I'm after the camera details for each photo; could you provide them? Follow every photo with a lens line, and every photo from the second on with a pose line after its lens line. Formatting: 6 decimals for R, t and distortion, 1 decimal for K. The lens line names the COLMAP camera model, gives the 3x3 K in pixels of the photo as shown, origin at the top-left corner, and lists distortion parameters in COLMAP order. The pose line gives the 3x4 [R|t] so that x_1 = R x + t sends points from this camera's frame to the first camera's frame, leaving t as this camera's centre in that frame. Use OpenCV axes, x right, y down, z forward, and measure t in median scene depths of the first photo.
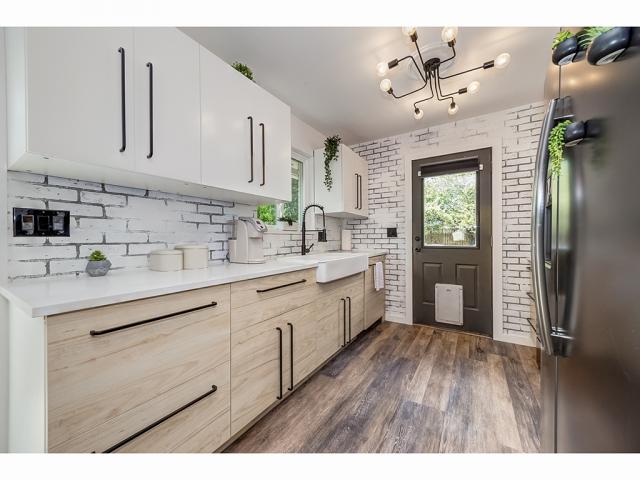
lens RADIAL K [[240.9, 0, 320.0], [0, 240.9, 240.0], [0, 0, 1]] dist [0.001541, 0.000095]
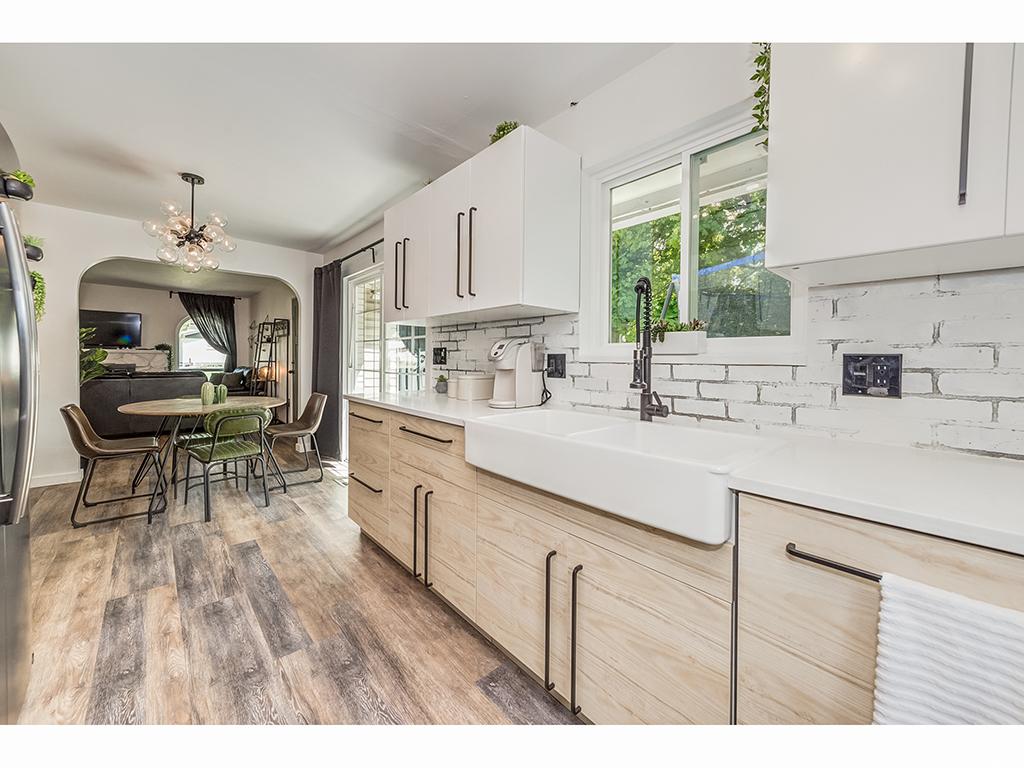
lens RADIAL K [[400.6, 0, 508.7], [0, 400.6, 365.8], [0, 0, 1]] dist [-0.001879, -0.000114]
pose [[-0.268775, 0.017136, -0.963051, 0.588373], [-0.015393, 0.999638, 0.022083, -0.032031], [0.963080, 0.020760, -0.268414, 0.965786]]
